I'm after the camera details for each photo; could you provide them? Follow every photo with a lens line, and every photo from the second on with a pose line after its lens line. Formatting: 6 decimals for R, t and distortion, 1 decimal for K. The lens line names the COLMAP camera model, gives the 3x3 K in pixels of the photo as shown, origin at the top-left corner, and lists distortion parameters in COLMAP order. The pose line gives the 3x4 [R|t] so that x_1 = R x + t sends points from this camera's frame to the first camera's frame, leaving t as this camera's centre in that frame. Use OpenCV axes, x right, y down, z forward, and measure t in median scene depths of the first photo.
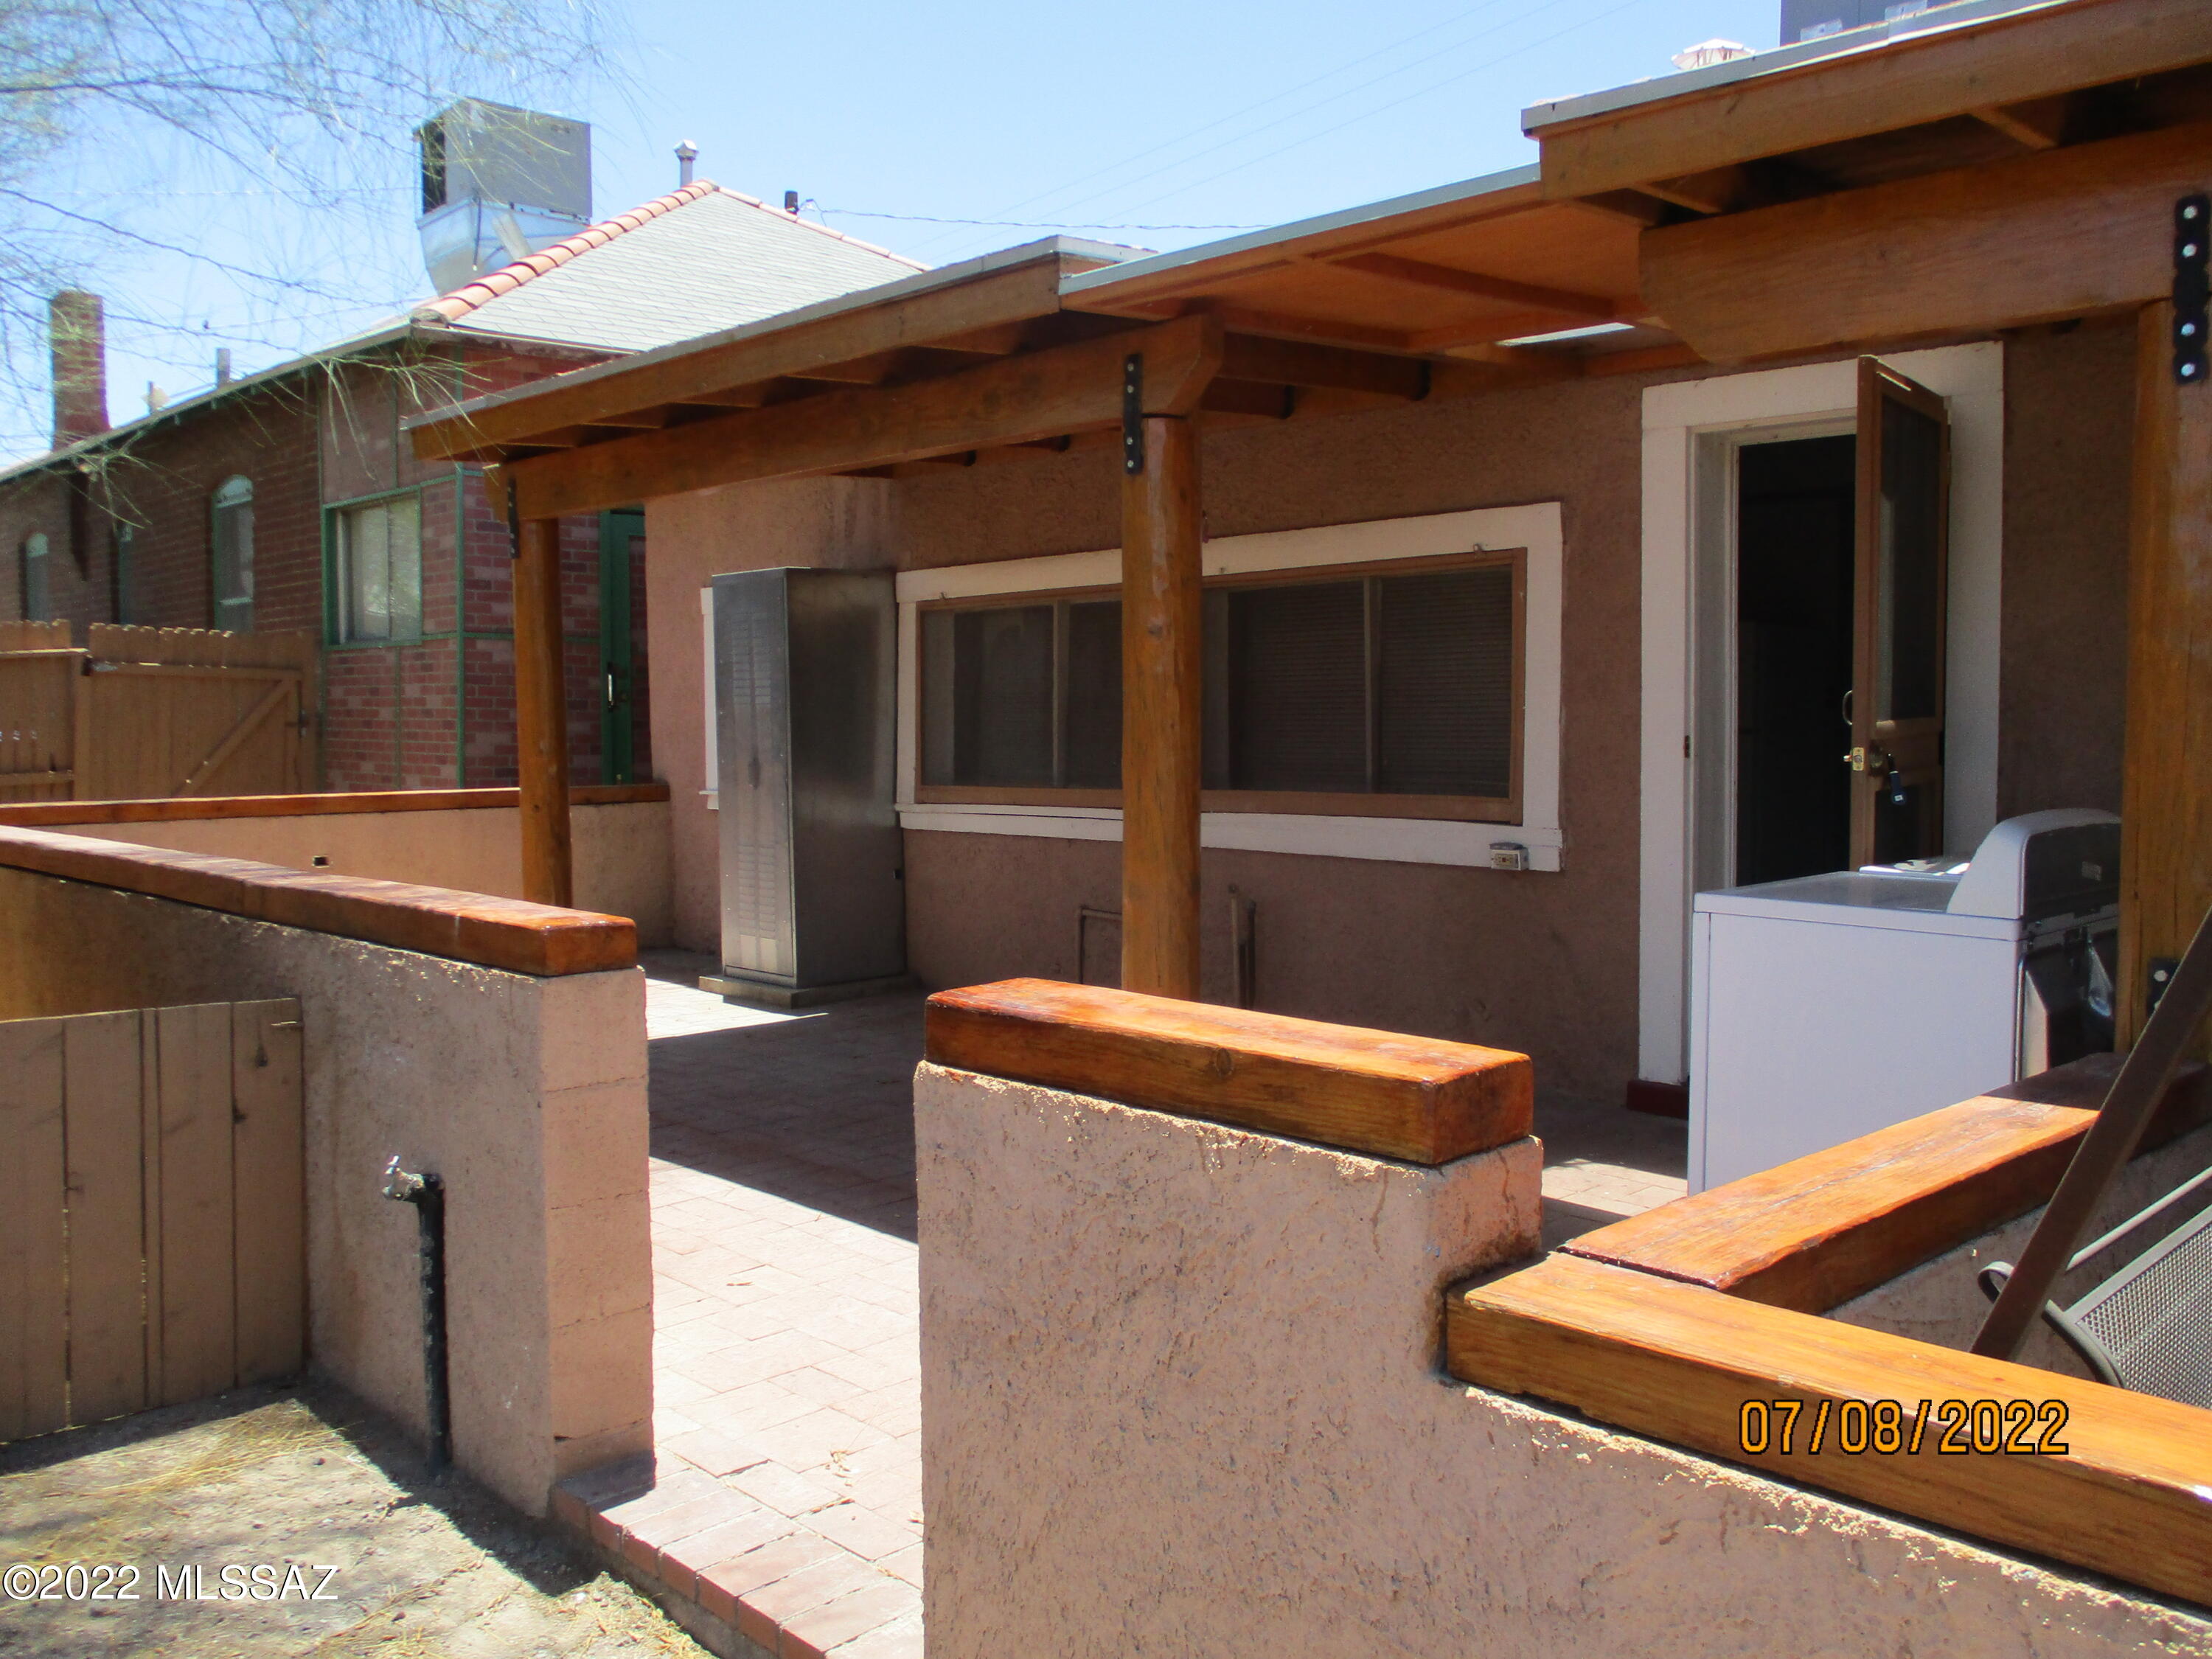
lens RADIAL K [[1870.9, 0, 1100.7], [0, 1870.9, 767.7], [0, 0, 1]] dist [-0.010385, 0.012515]
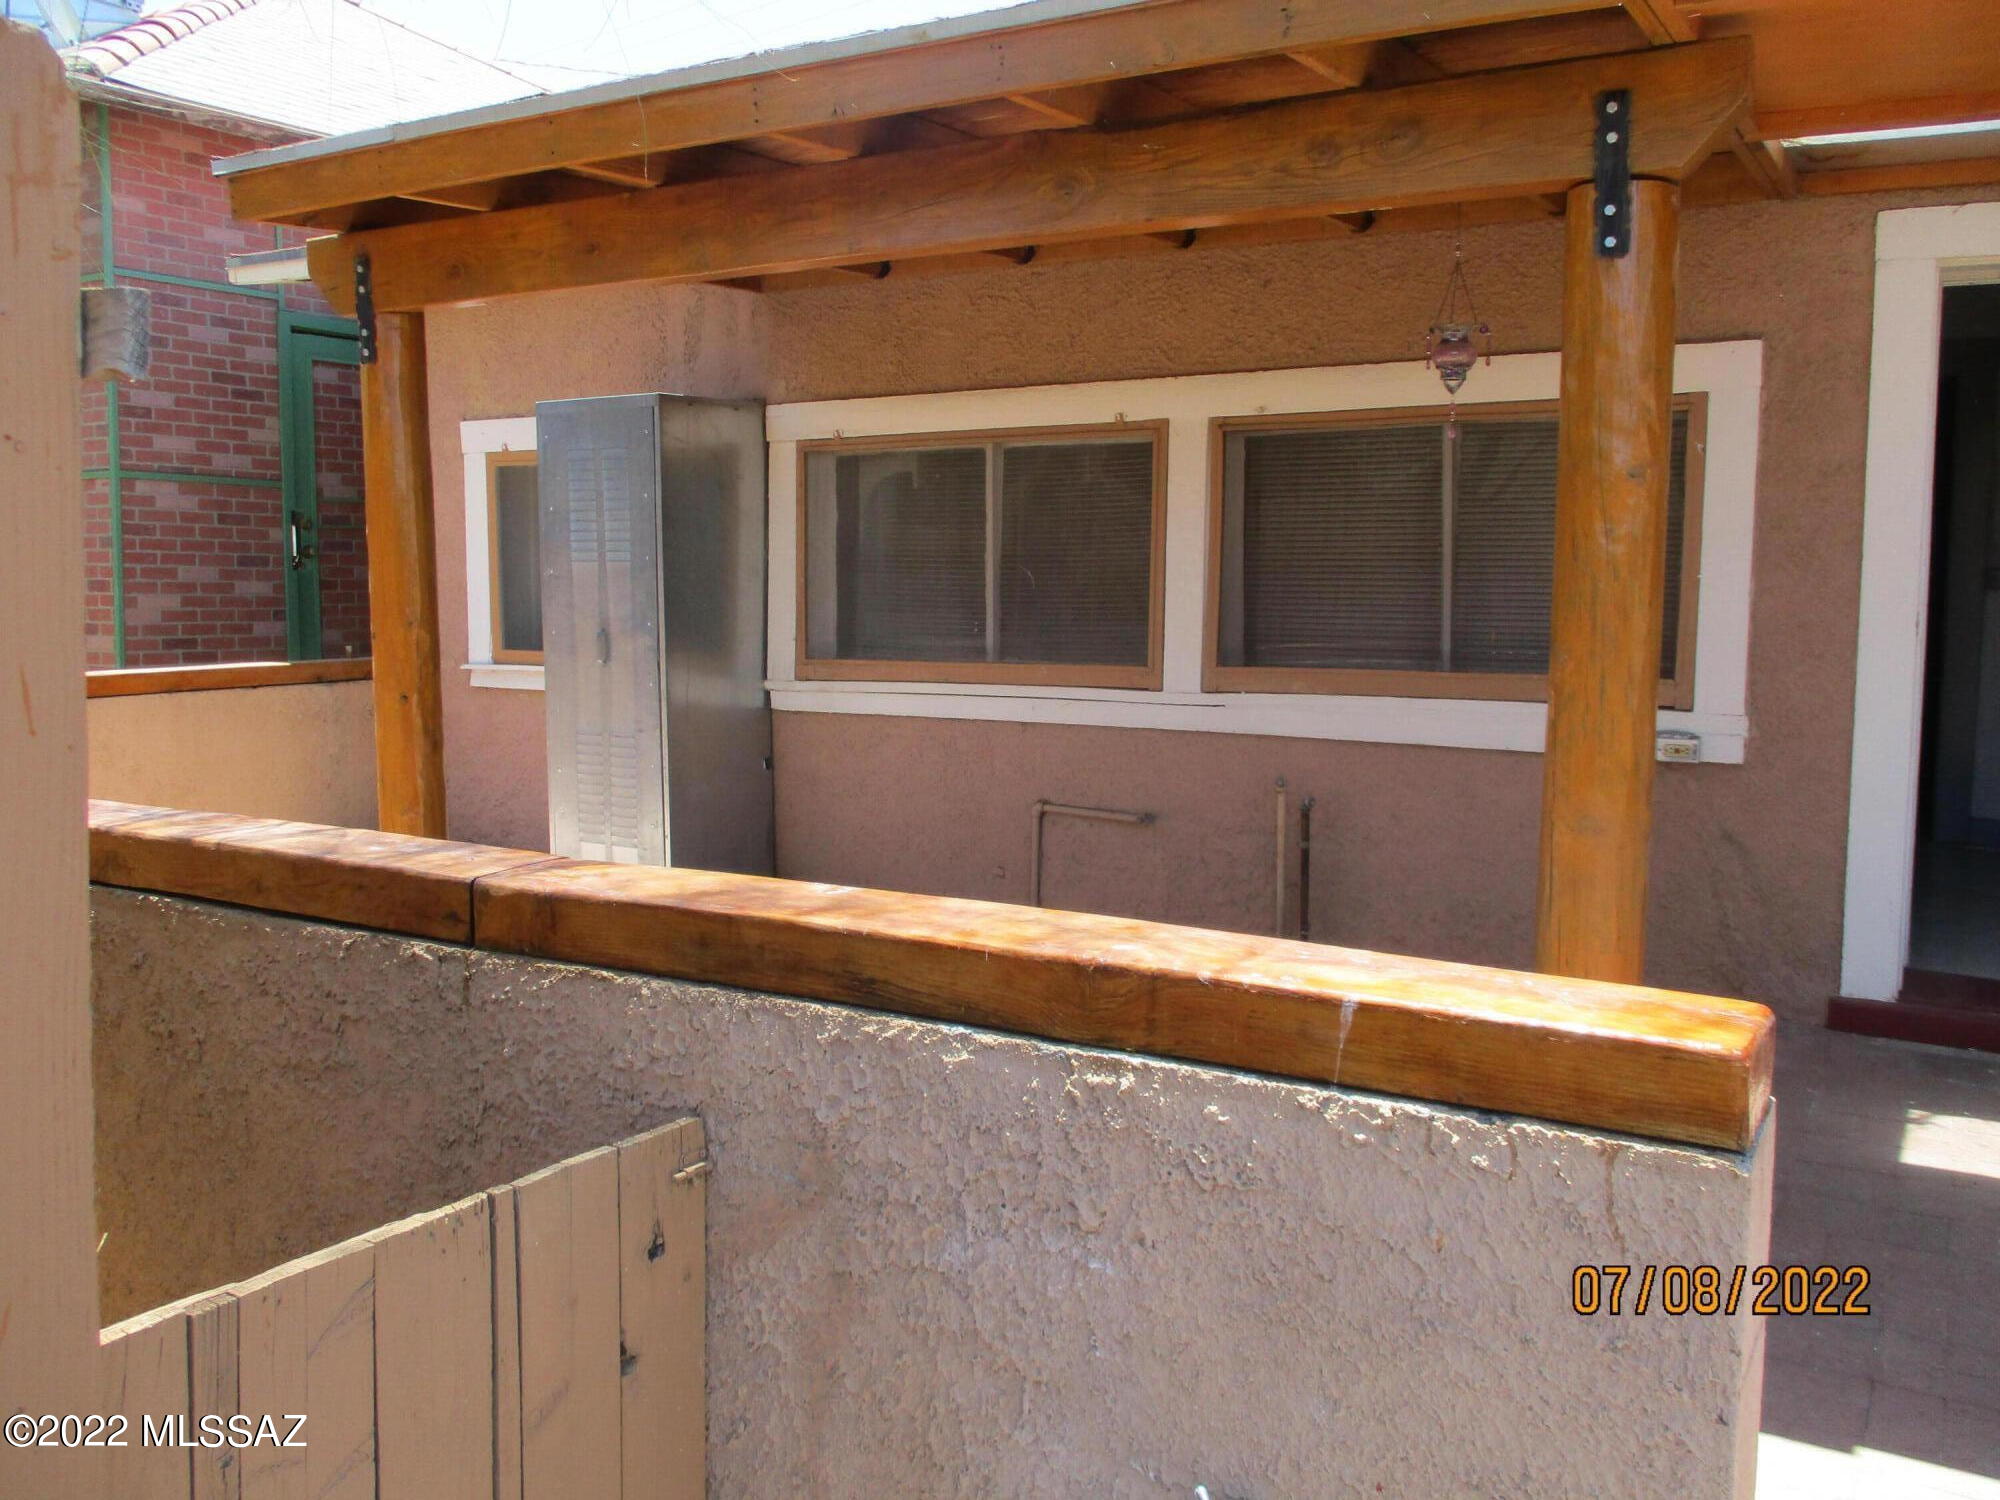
lens RADIAL K [[1663.0, 0, 1001.0], [0, 1663.0, 724.0], [0, 0, 1]] dist [-0.034192, 0.007076]
pose [[0.957447, -0.021342, 0.287818, -0.227734], [0.003164, 0.997978, 0.063475, -0.008842], [-0.288590, -0.059863, 0.955579, 0.251536]]
